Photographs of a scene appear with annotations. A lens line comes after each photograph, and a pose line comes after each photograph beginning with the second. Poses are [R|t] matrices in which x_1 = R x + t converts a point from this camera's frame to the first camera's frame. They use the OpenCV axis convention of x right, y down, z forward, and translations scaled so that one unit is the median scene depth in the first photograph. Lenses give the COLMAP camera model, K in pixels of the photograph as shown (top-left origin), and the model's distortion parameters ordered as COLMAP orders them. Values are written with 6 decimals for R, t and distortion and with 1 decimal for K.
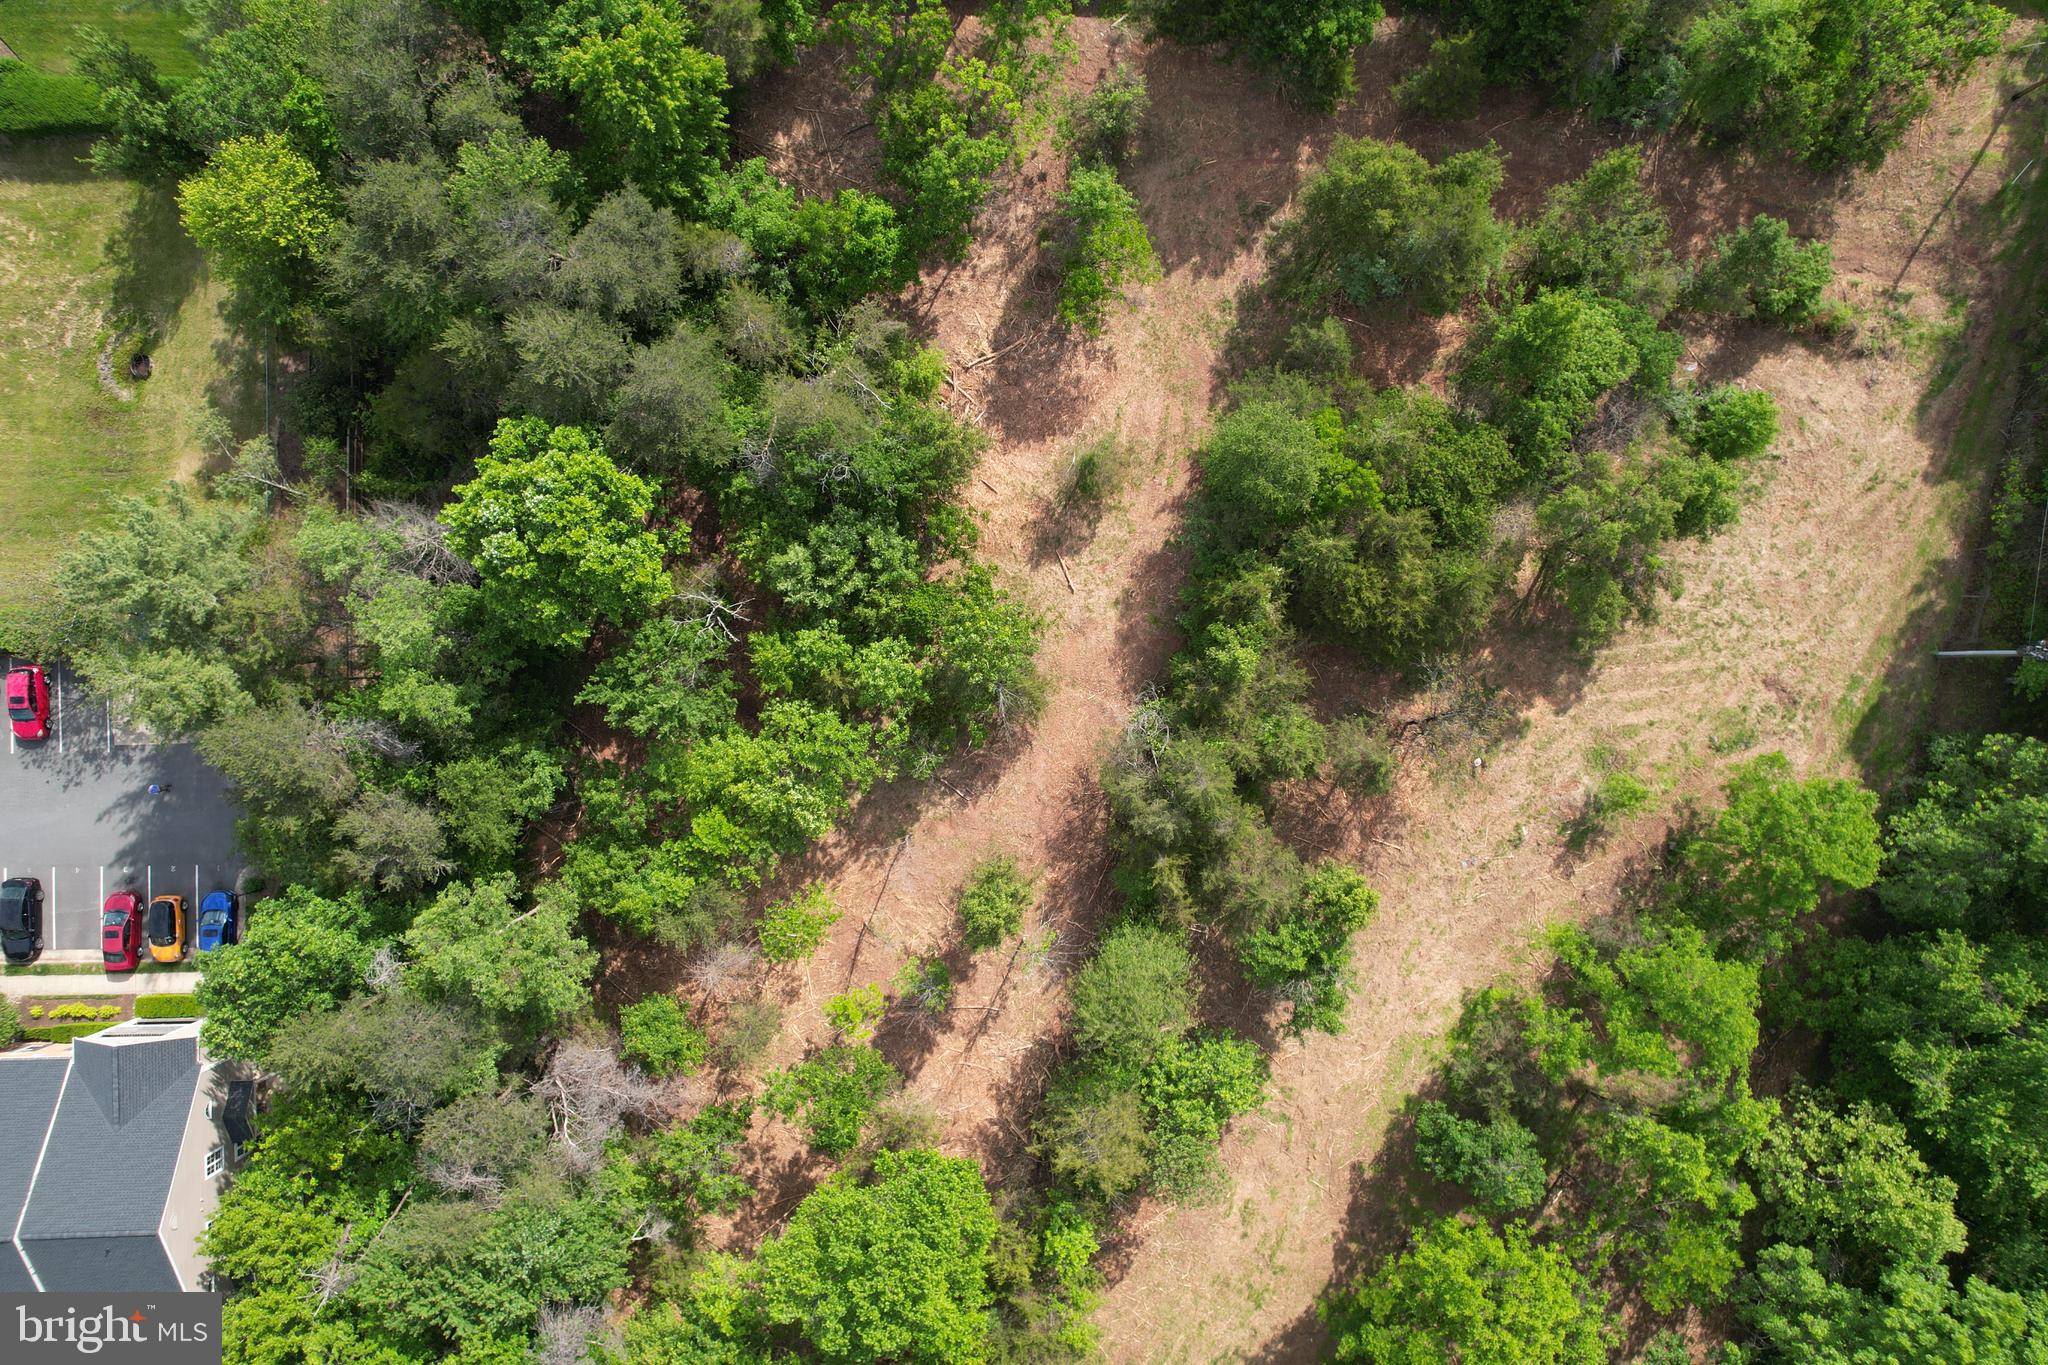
lens RADIAL K [[1306.1, 0, 1027.7], [0, 1306.1, 702.8], [0, 0, 1]] dist [-0.074700, 0.063348]
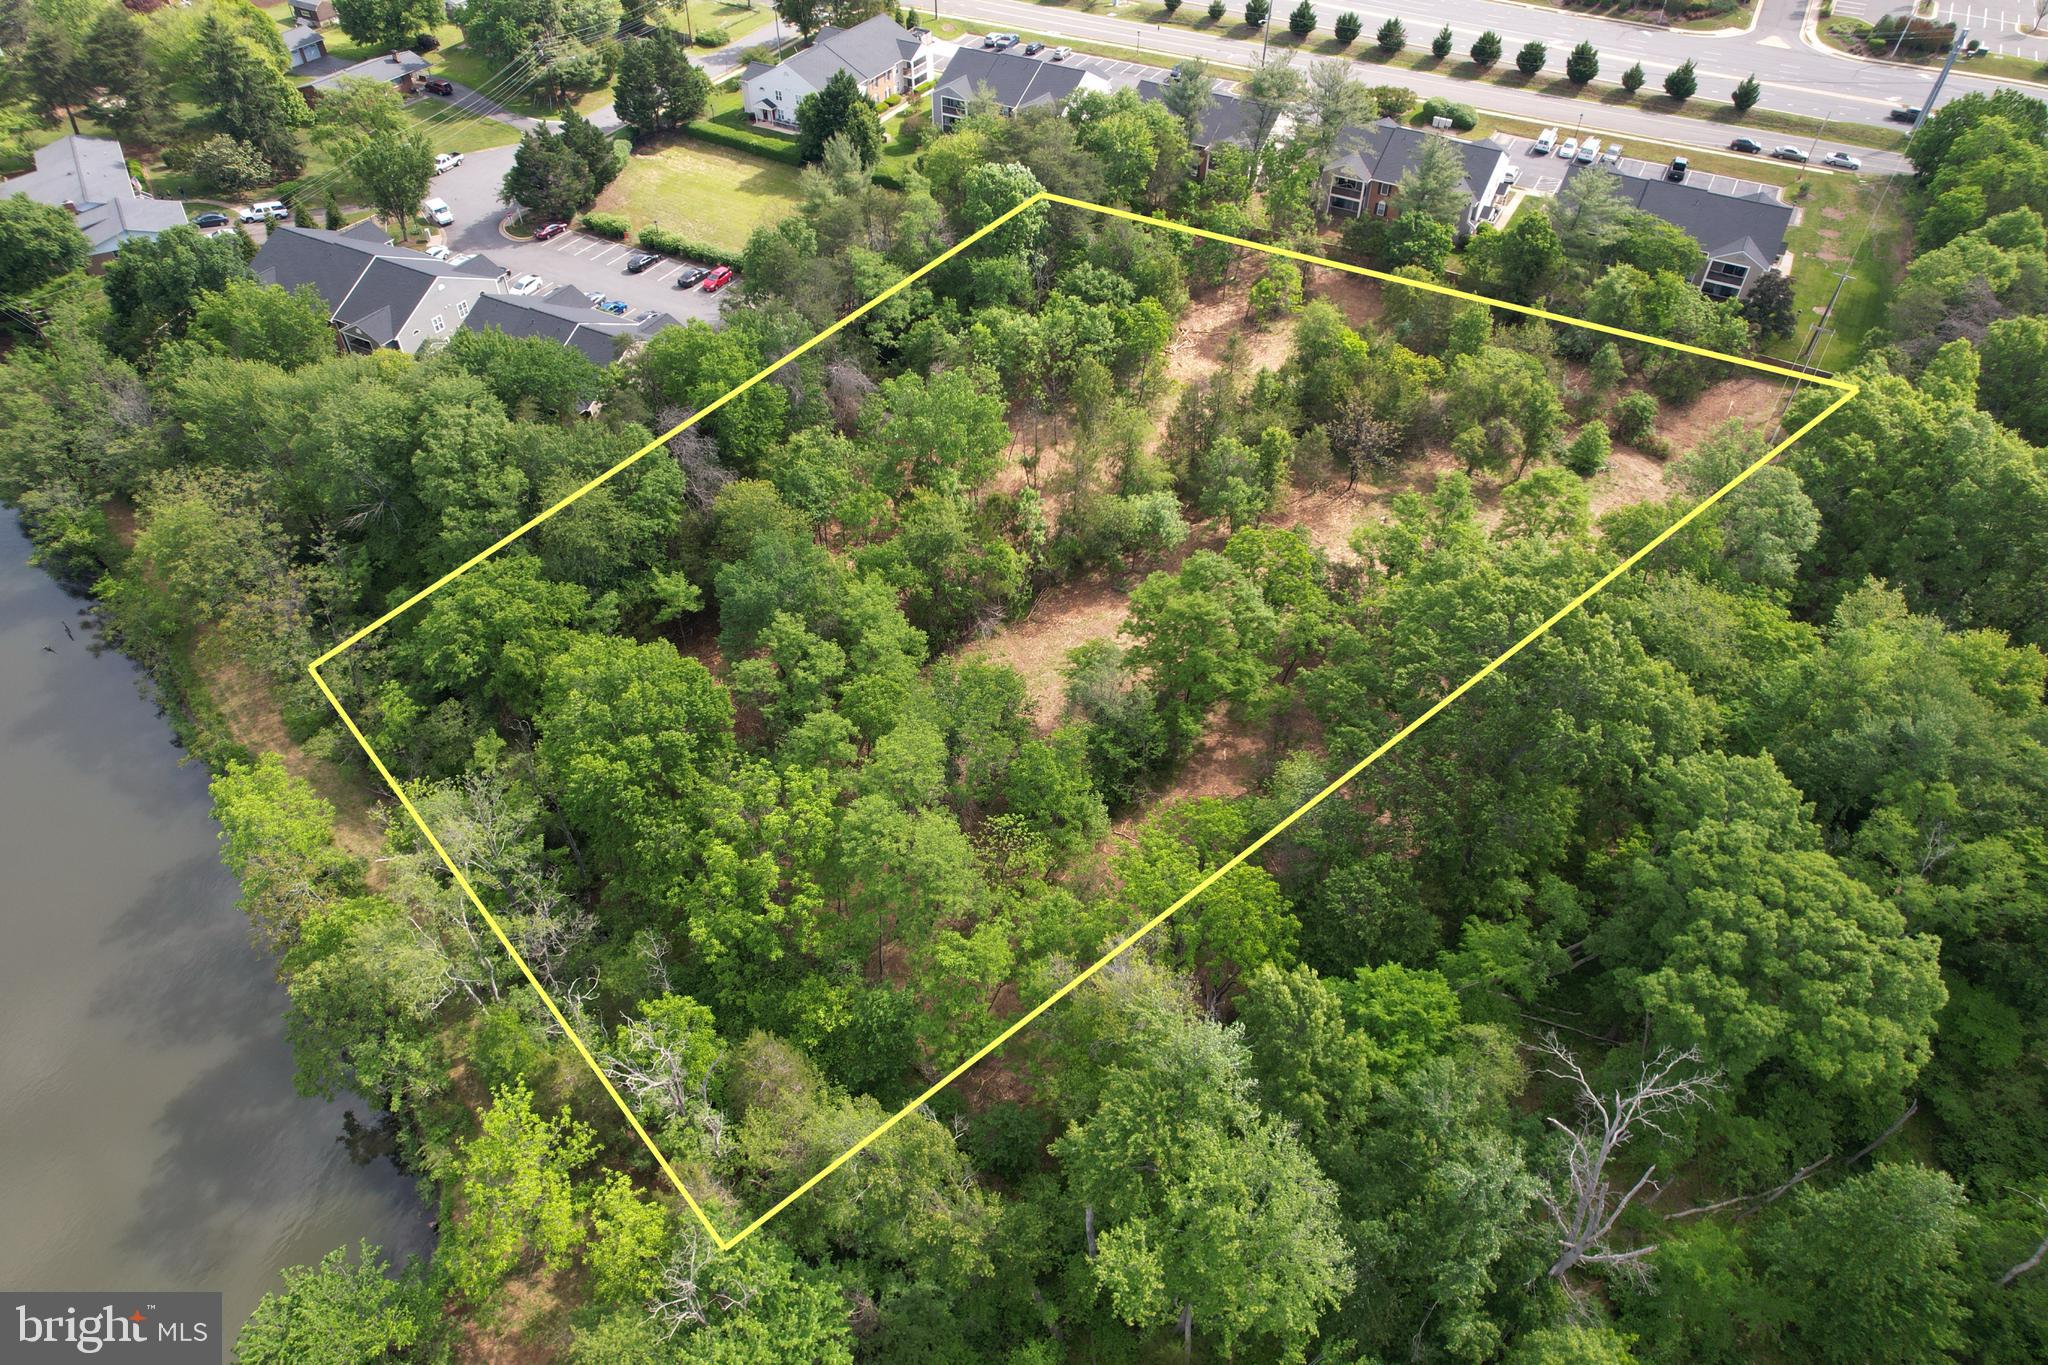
lens RADIAL K [[1316.4, 0, 1019.8], [0, 1316.4, 700.8], [0, 0, 1]] dist [-0.098021, 0.089707]
pose [[0.868096, 0.338791, -0.362809, 0.620072], [-0.496282, 0.607999, -0.619711, 1.418397], [0.010635, 0.718024, 0.695937, 0.019836]]
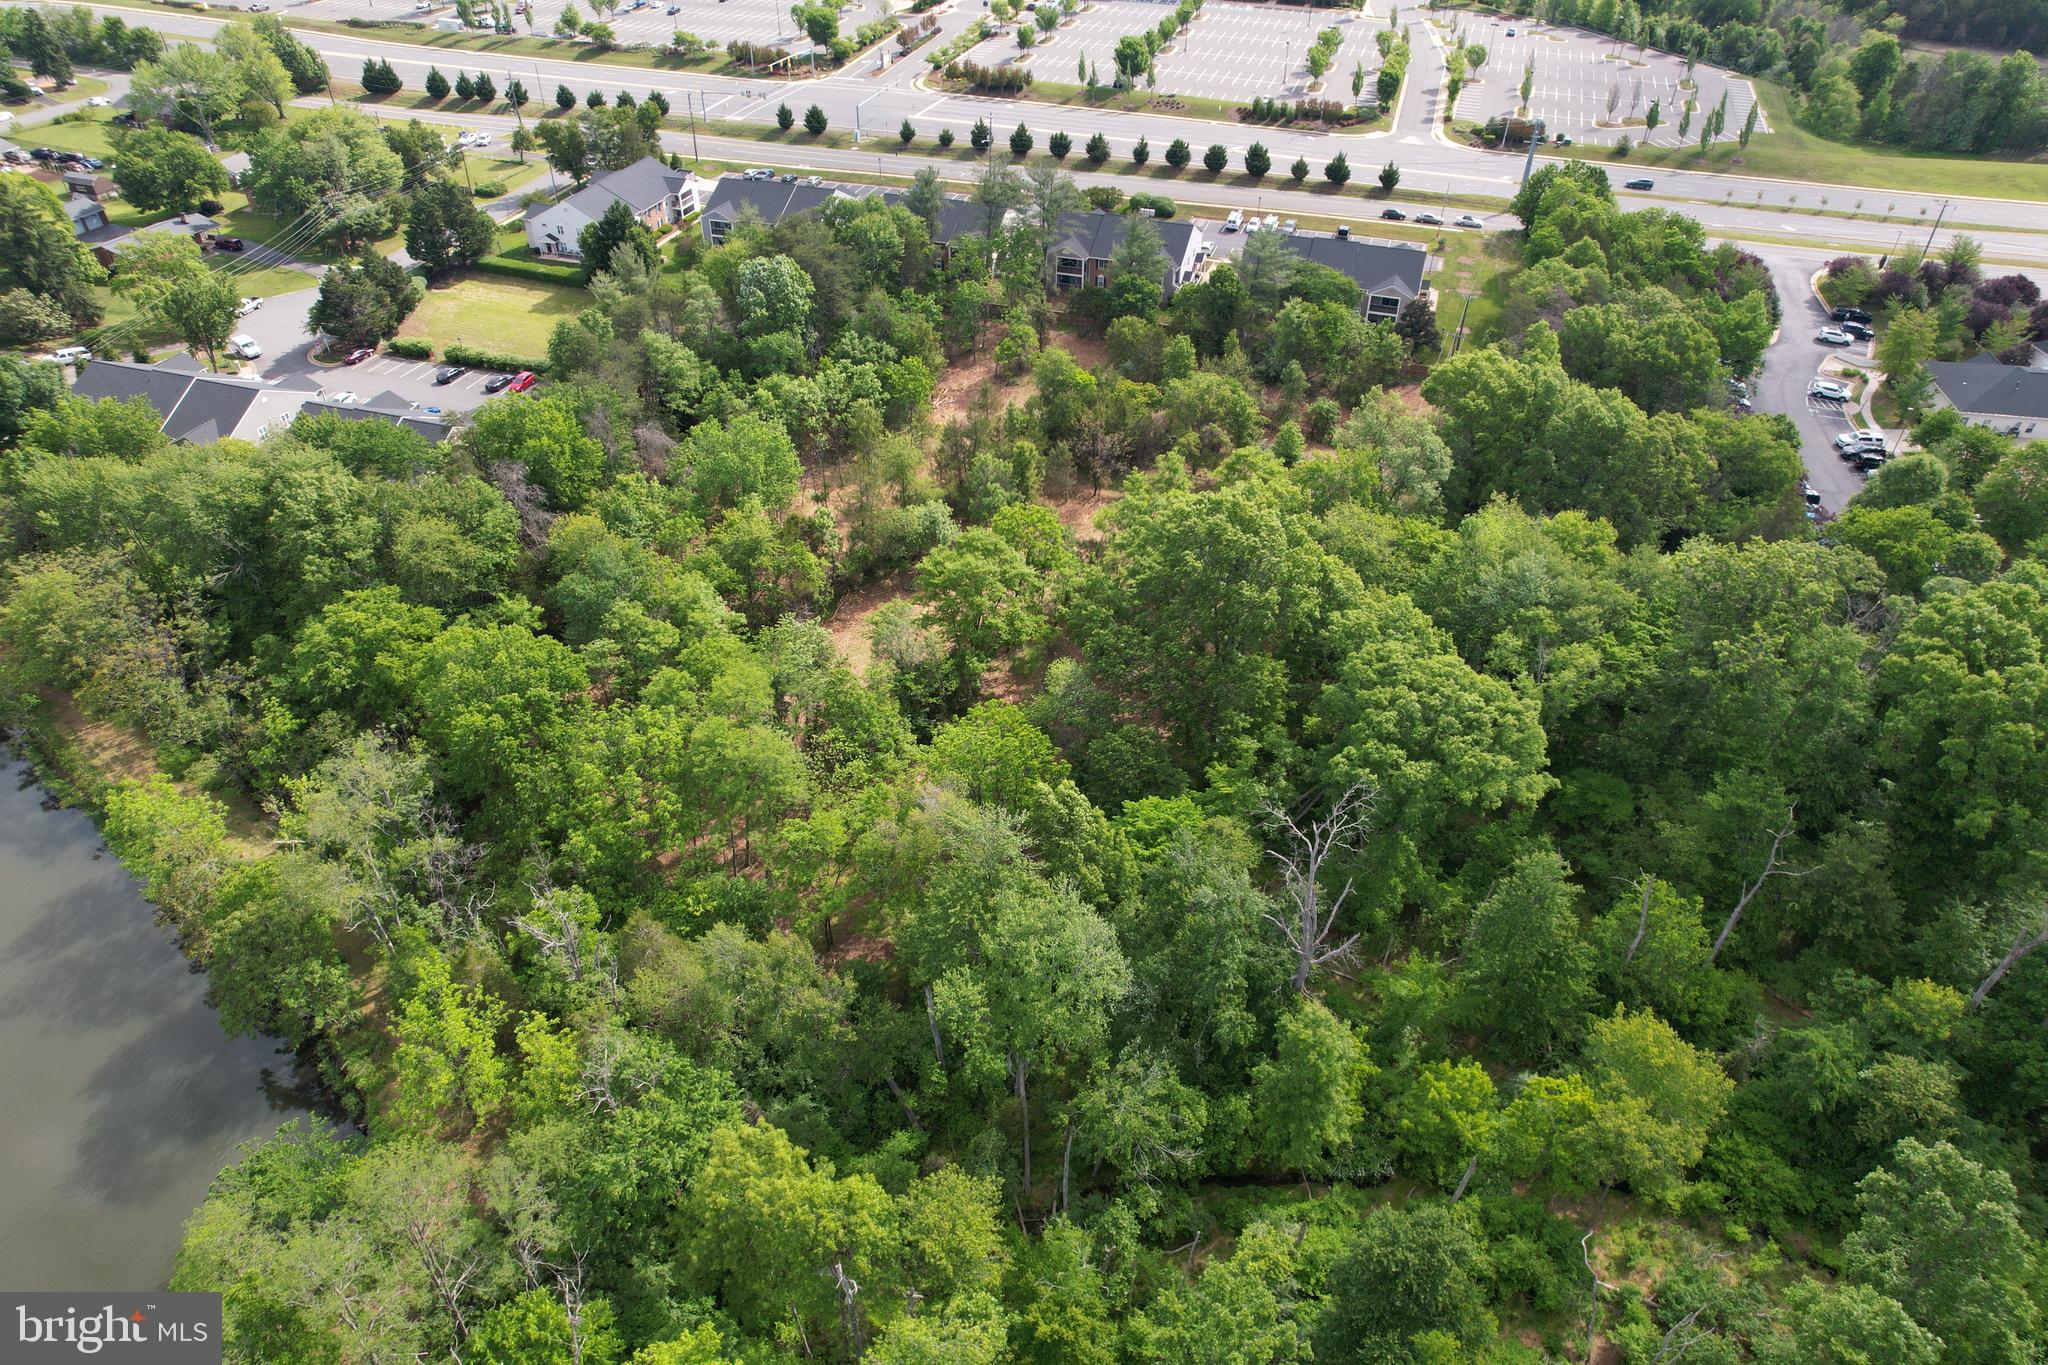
lens RADIAL K [[1317.3, 0, 1025.3], [0, 1317.3, 693.7], [0, 0, 1]] dist [-0.077634, 0.066527]
pose [[0.944610, 0.191906, -0.266241, 0.775219], [-0.327998, 0.580121, -0.745571, 1.698766], [0.011373, 0.791601, 0.610933, 0.014891]]
